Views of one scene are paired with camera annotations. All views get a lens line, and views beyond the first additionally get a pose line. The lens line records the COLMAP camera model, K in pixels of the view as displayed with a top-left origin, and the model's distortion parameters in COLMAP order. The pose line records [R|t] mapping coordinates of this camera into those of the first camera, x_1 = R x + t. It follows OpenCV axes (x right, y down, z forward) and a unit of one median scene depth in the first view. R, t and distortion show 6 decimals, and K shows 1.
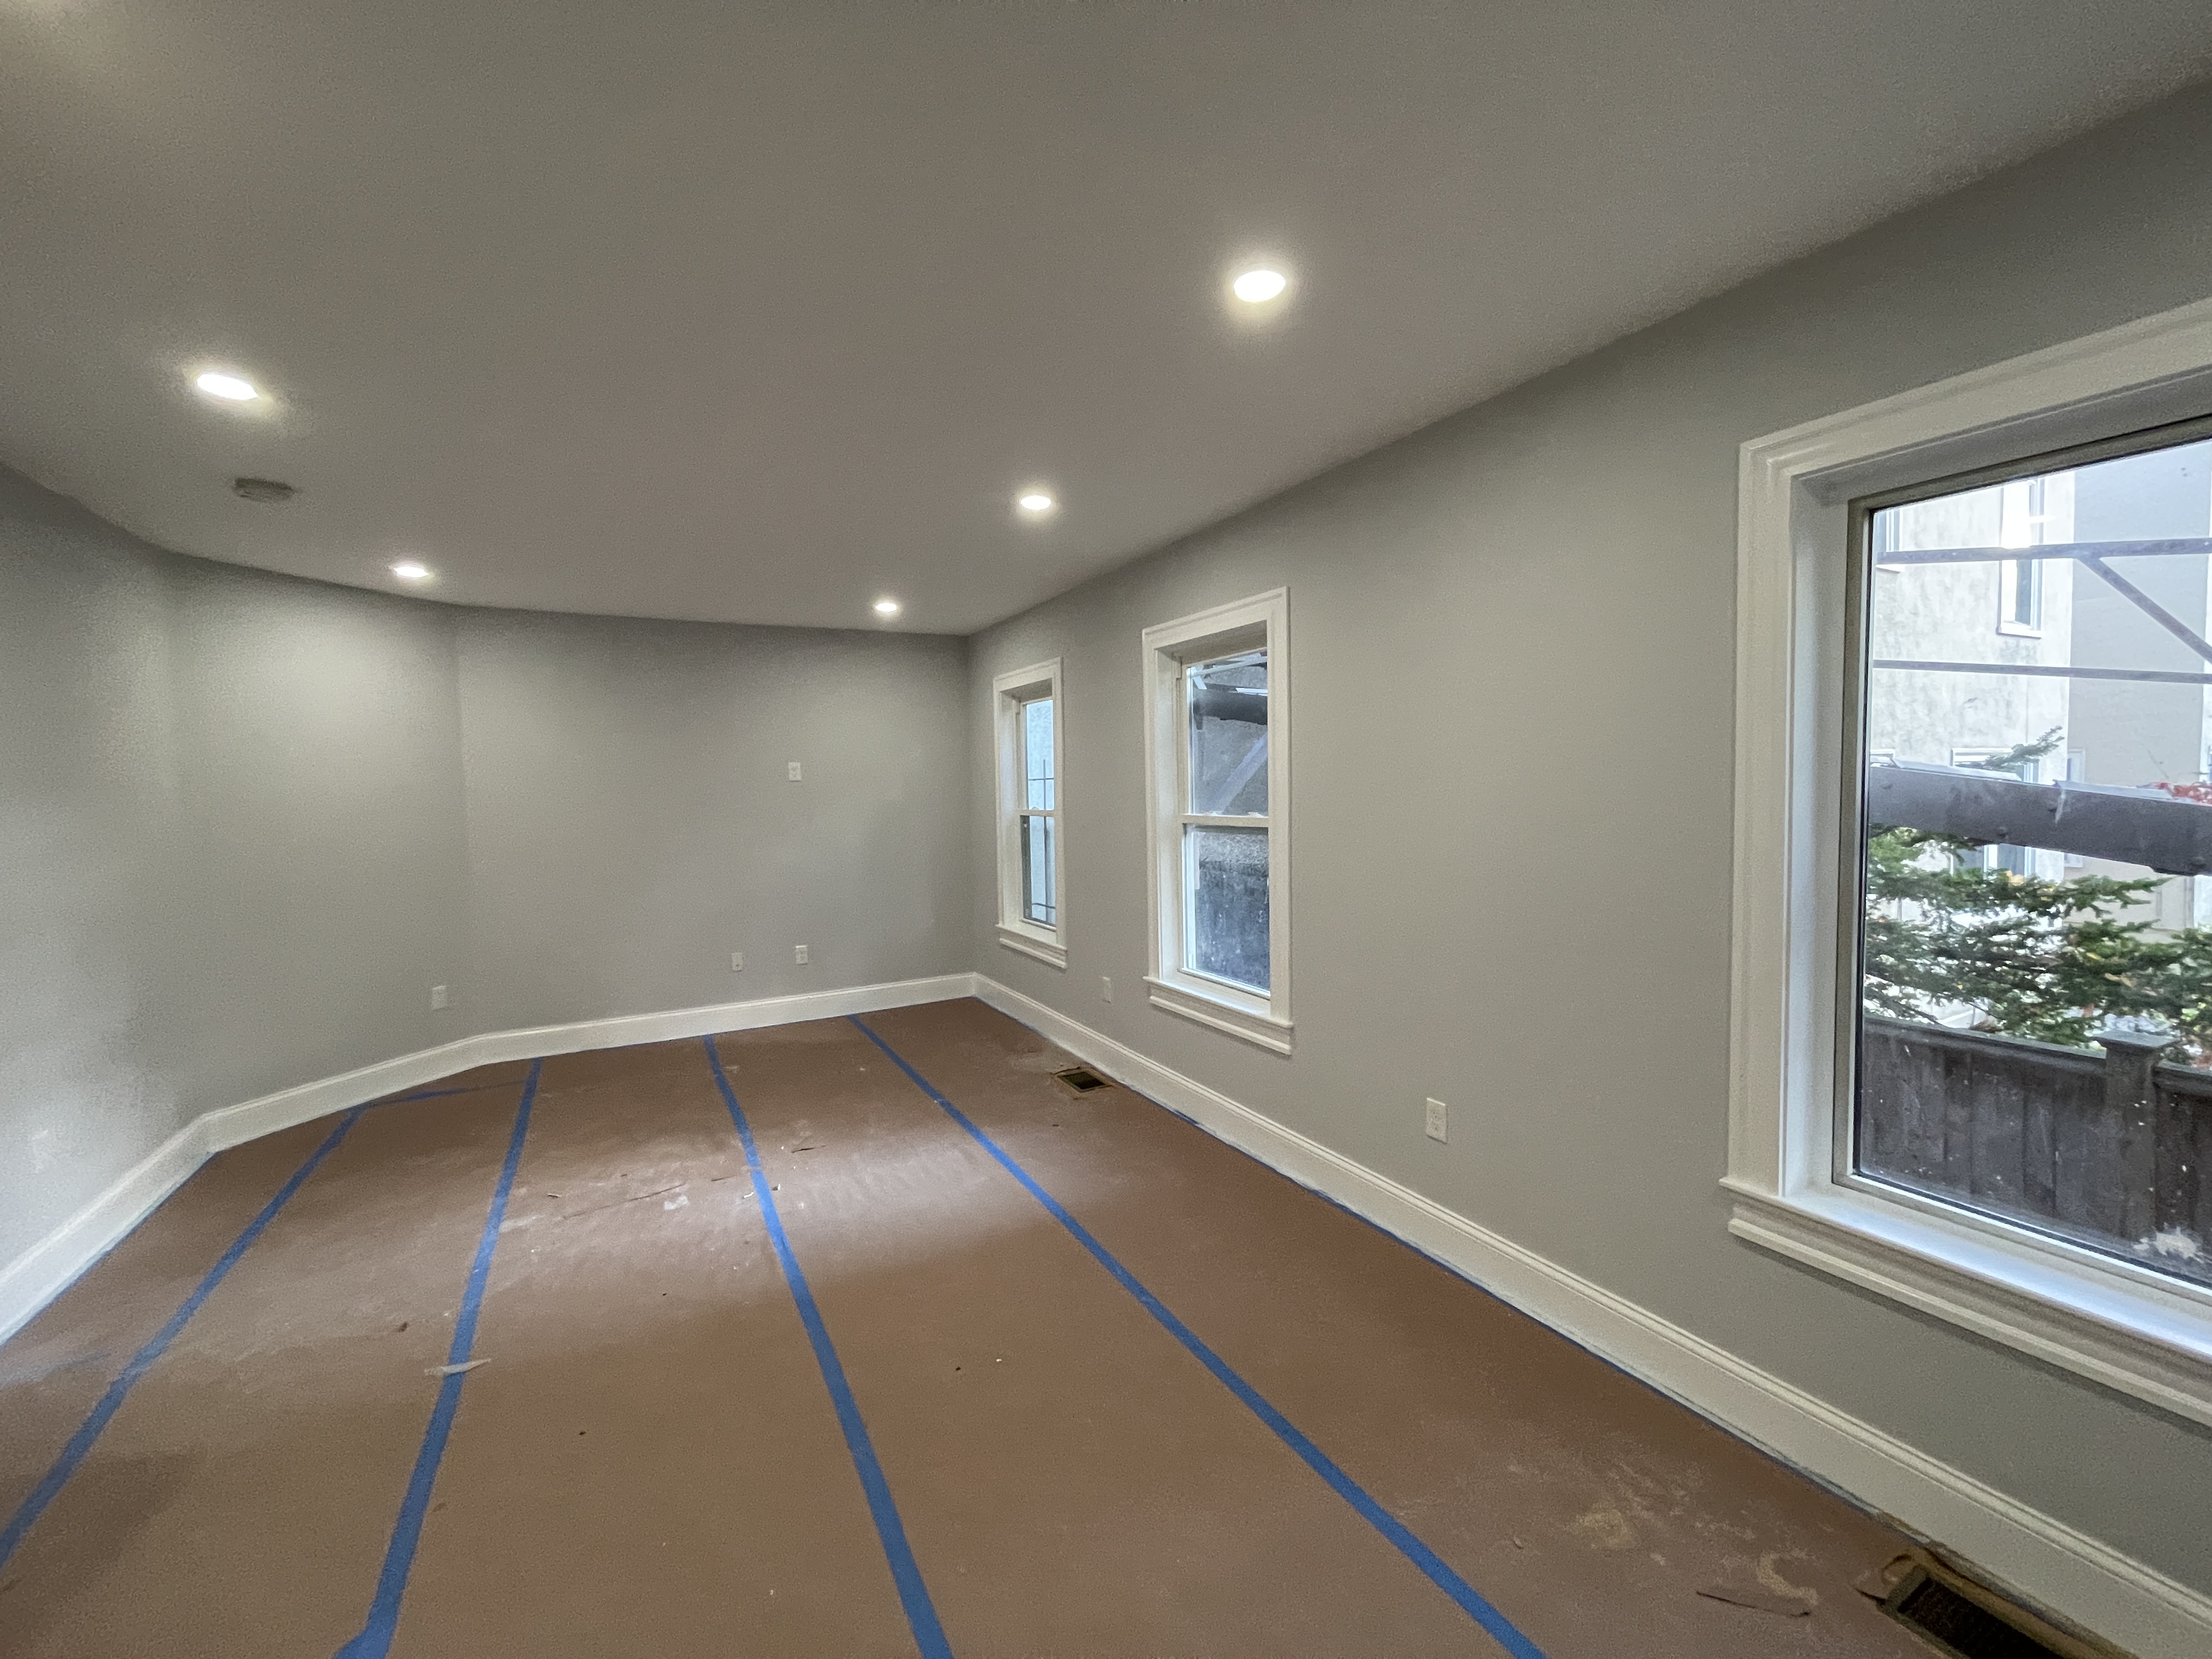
lens RADIAL K [[887.6, 0, 1101.6], [0, 887.6, 823.4], [0, 0, 1]] dist [-0.003477, 0.000239]
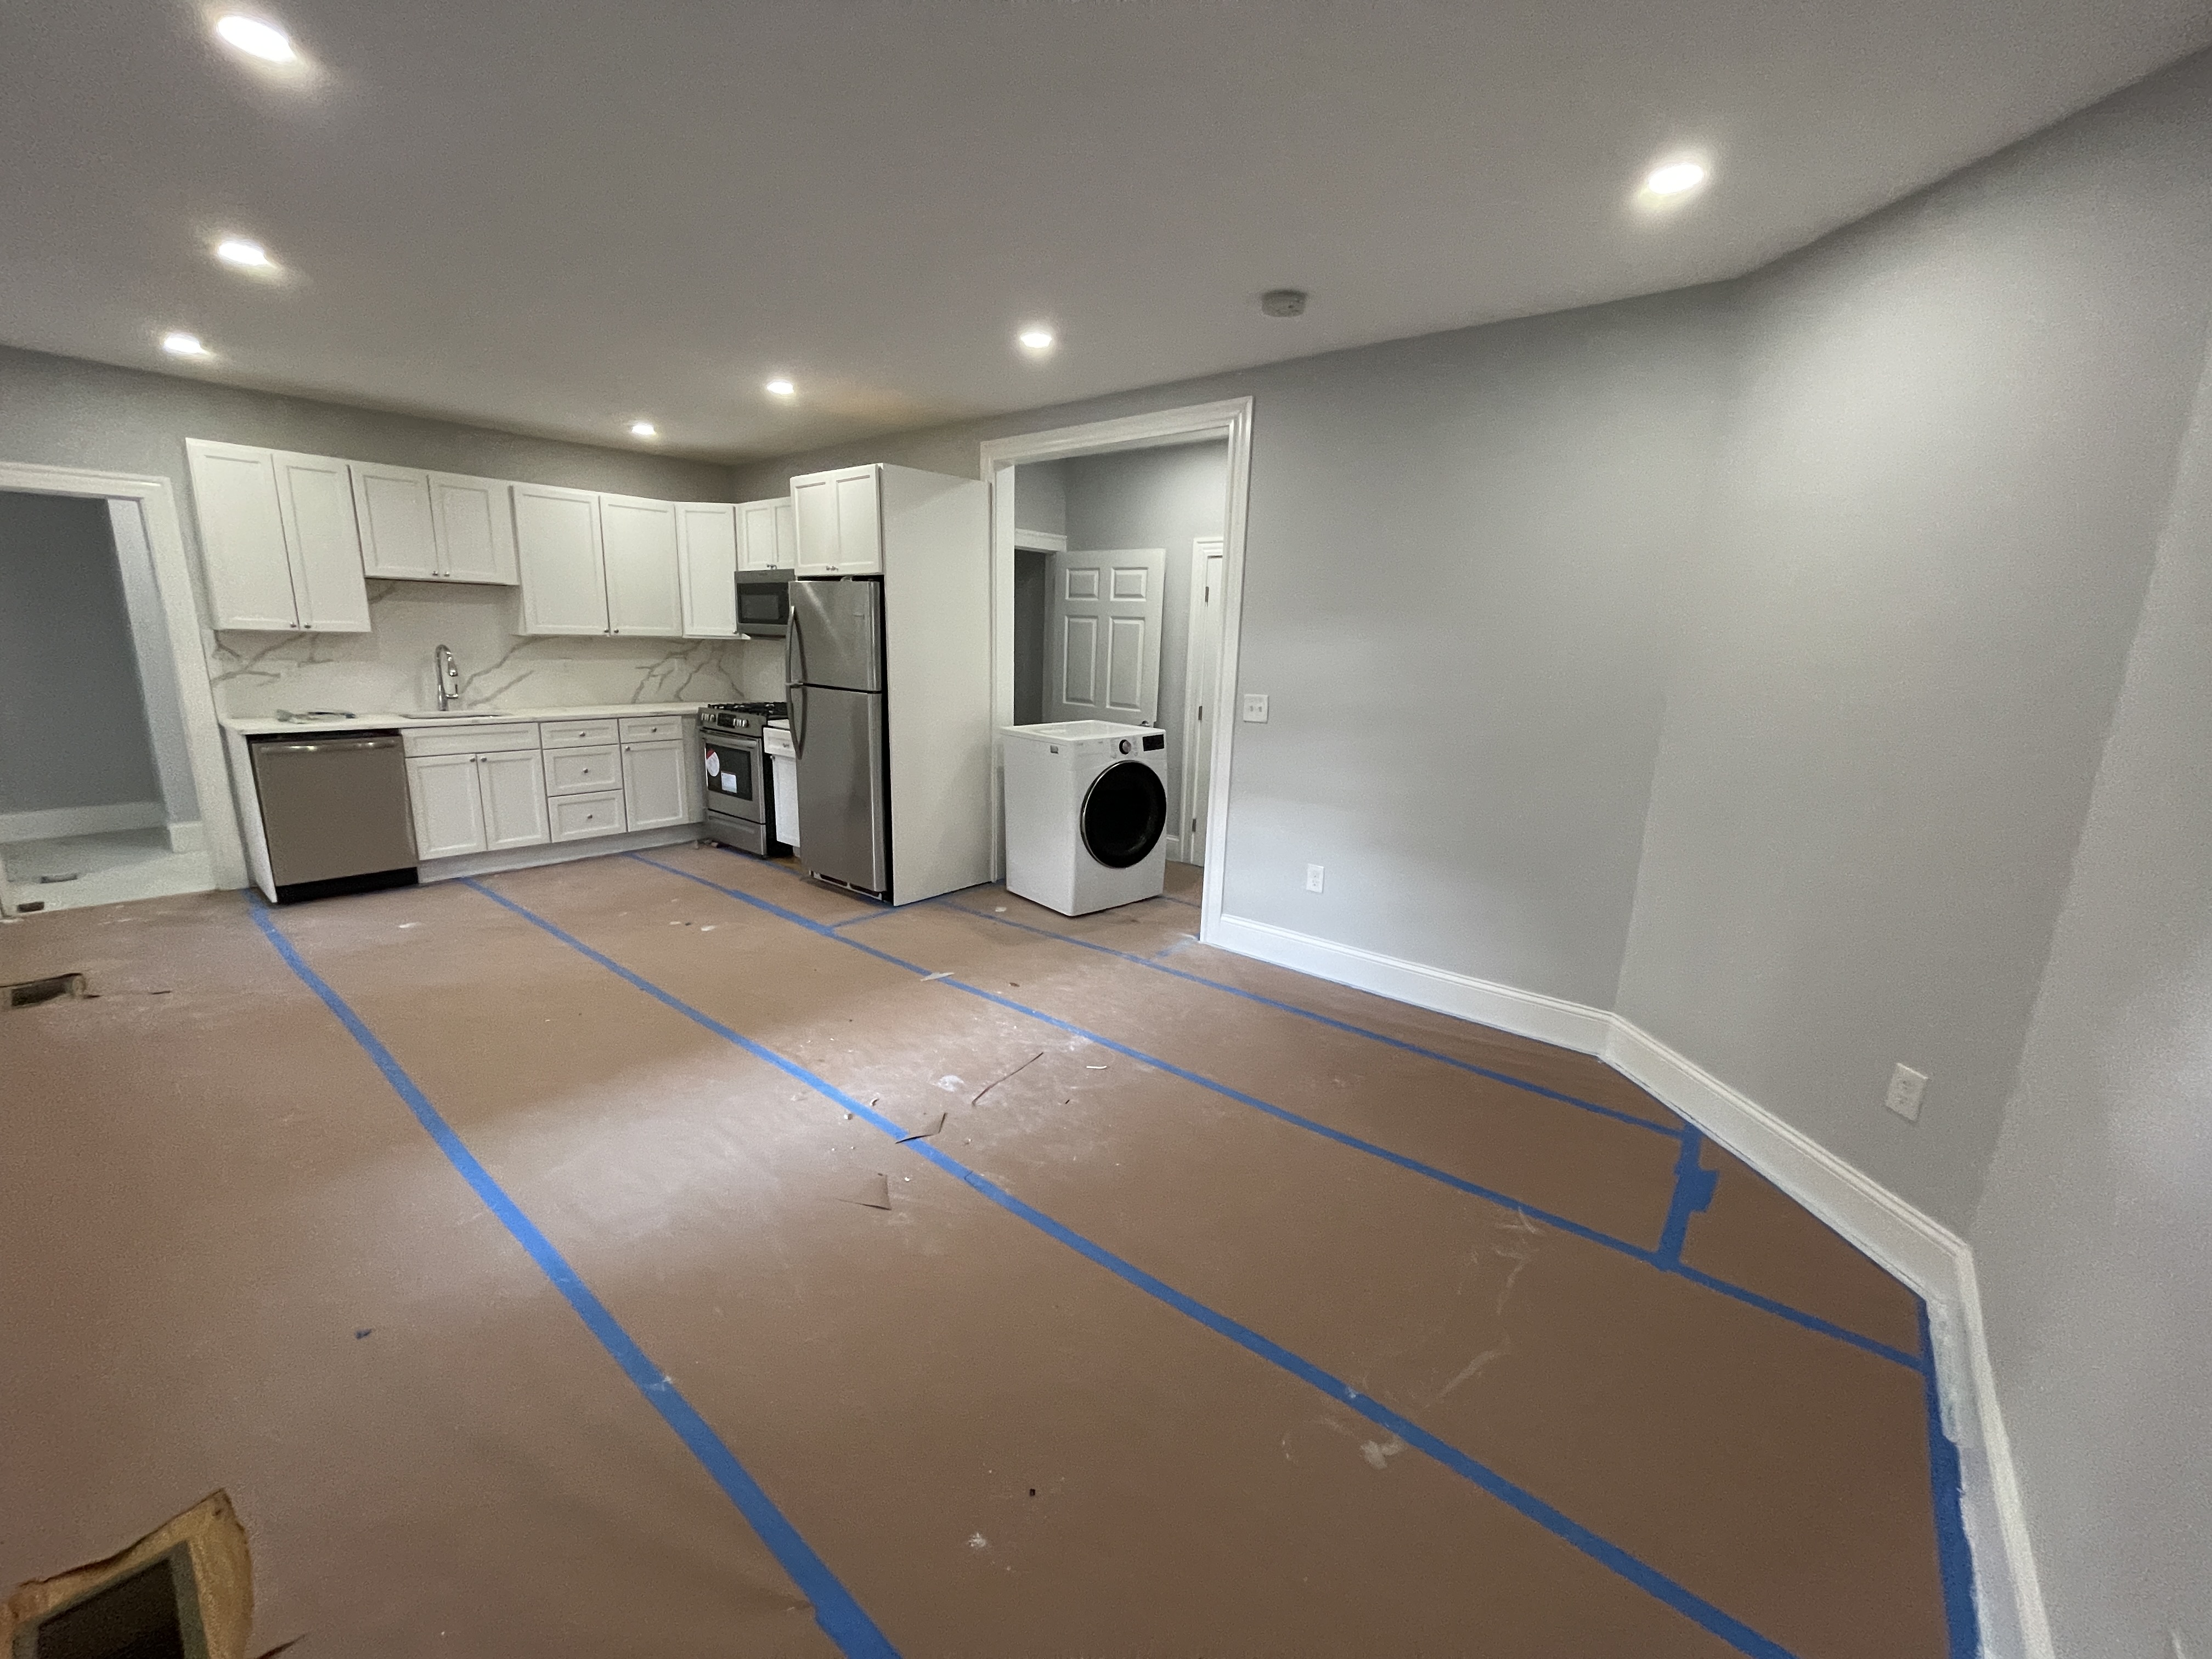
lens RADIAL K [[887.6, 0, 1104.2], [0, 887.6, 831.1], [0, 0, 1]] dist [-0.003477, 0.000239]
pose [[-0.928300, 0.076577, -0.363862, -0.295666], [-0.026160, 0.962688, 0.269346, -0.056423], [0.370911, 0.259552, -0.891660, 1.657473]]
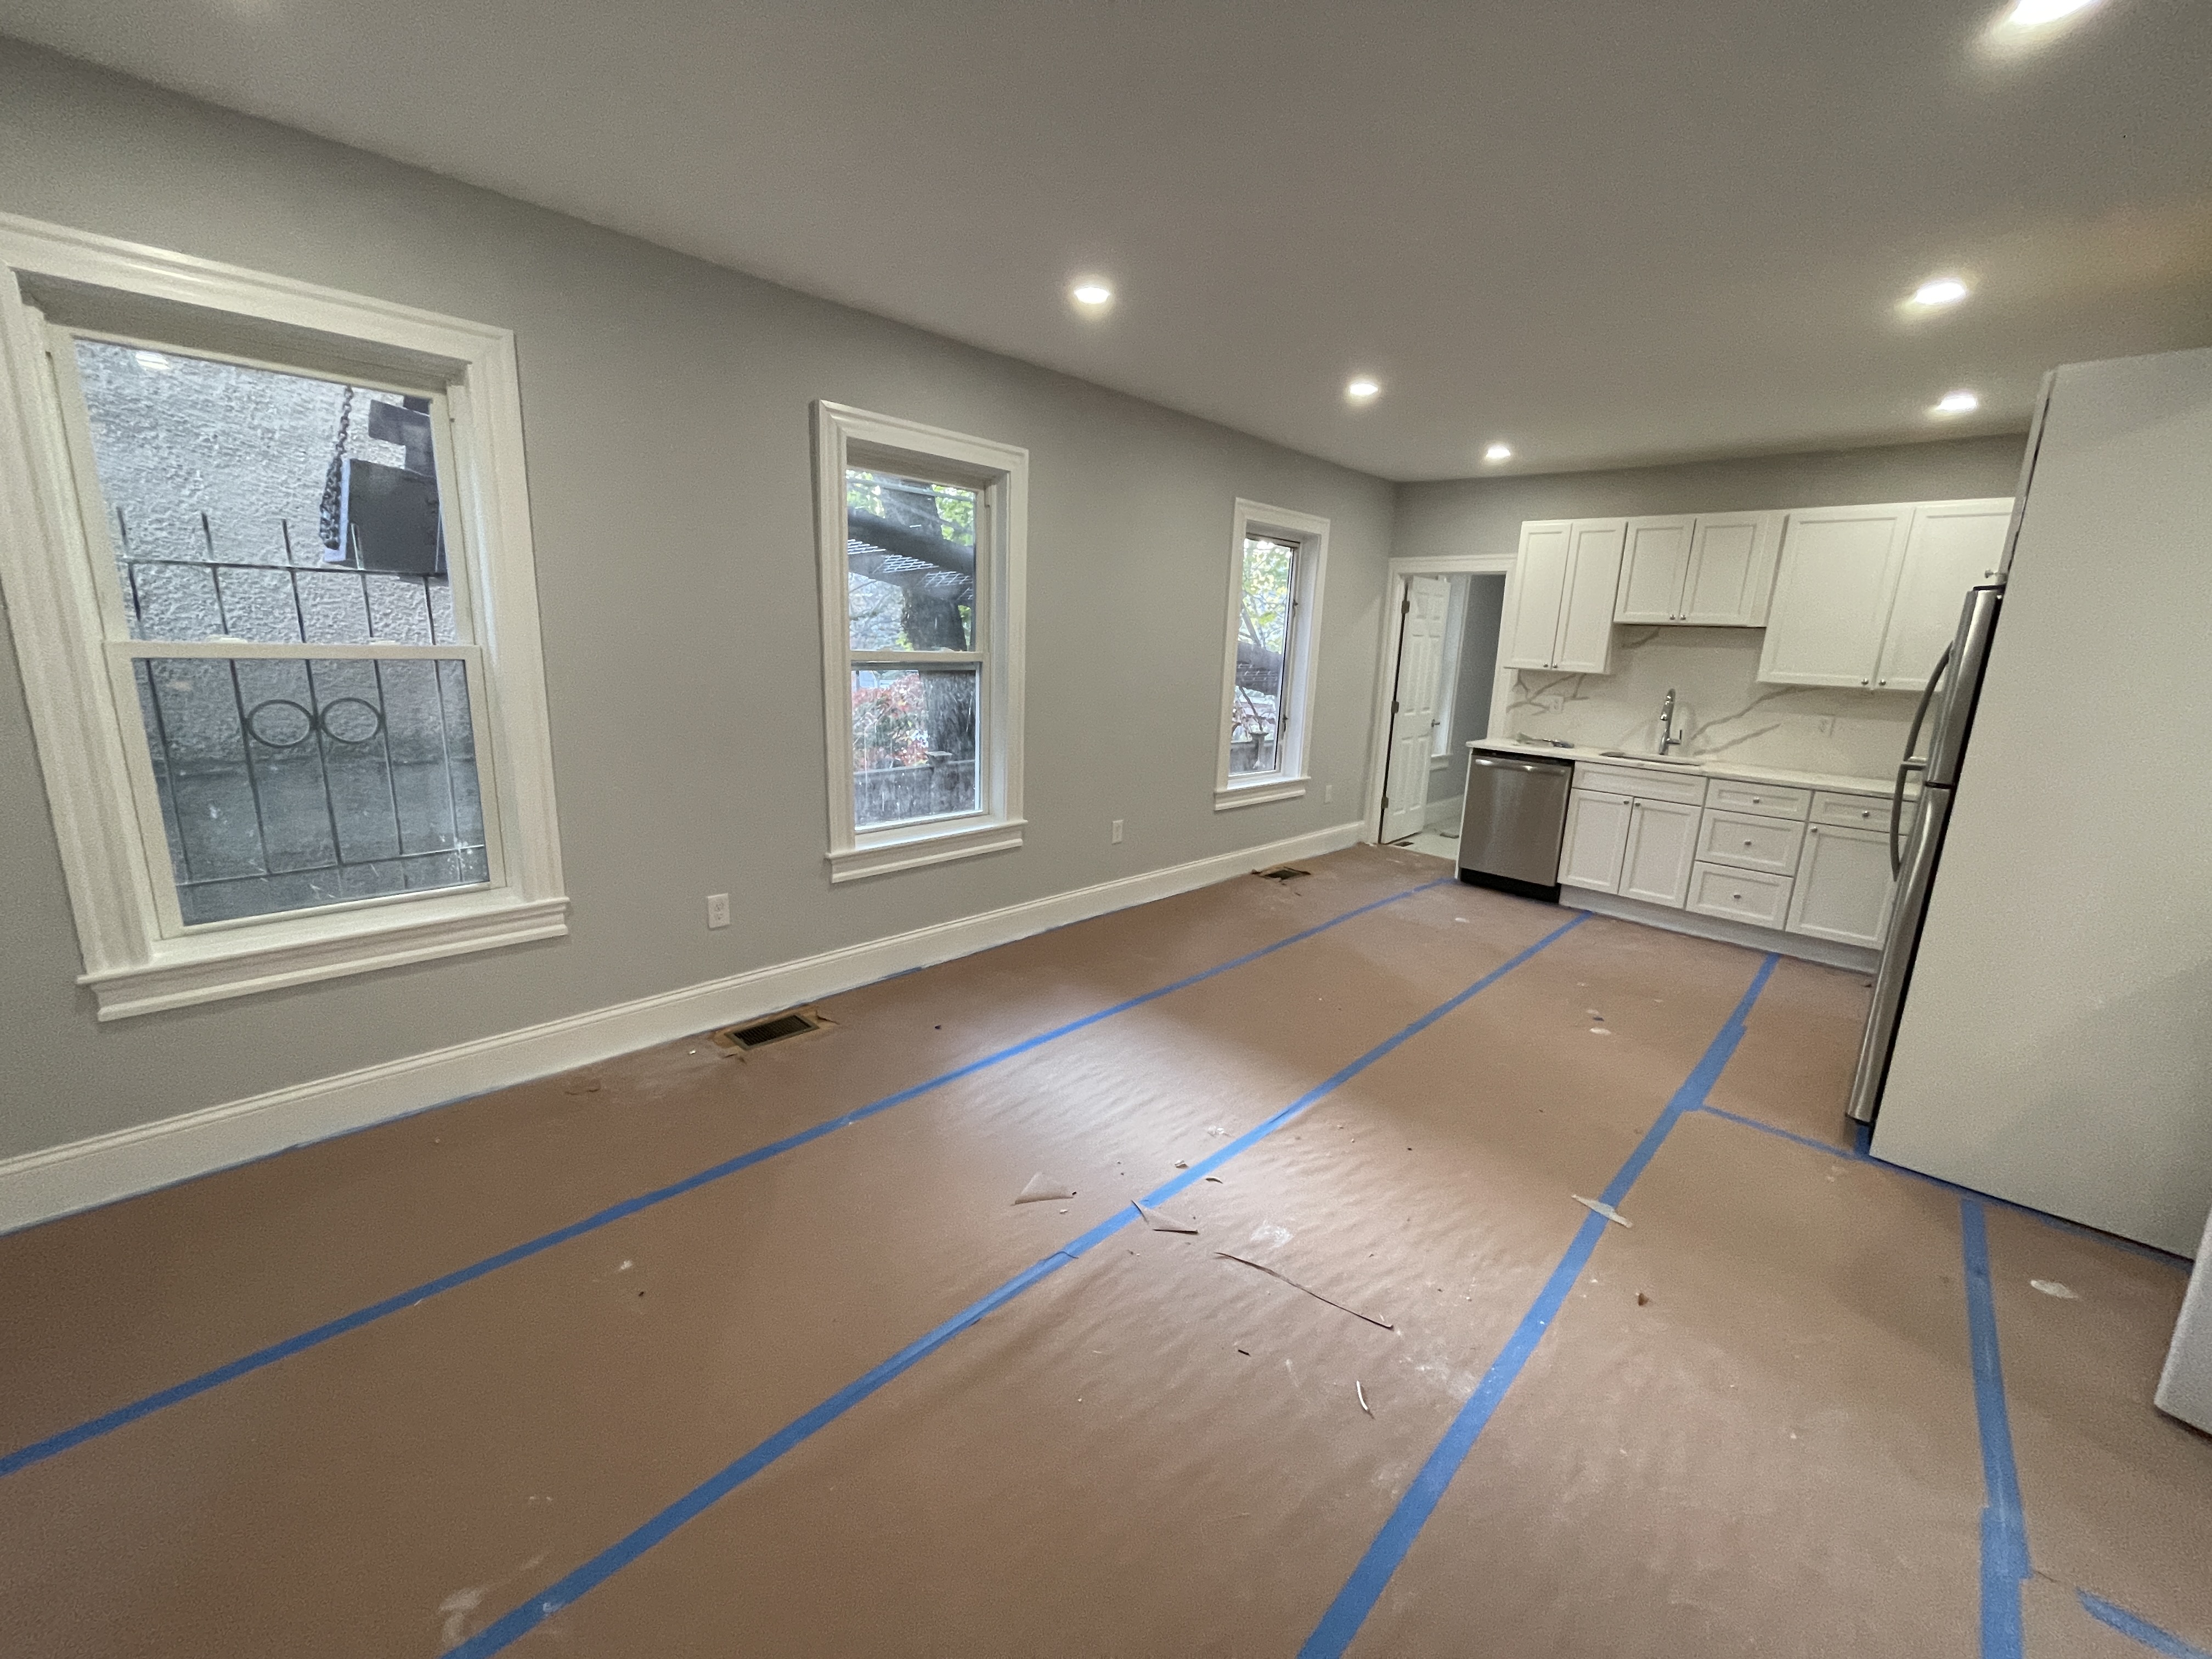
lens RADIAL K [[887.6, 0, 1099.9], [0, 887.6, 830.4], [0, 0, 1]] dist [-0.003477, 0.000239]
pose [[-0.302991, -0.196671, 0.932479, -0.941772], [0.011565, 0.977643, 0.209954, -0.019858], [-0.952923, 0.074399, -0.293942, 1.208144]]
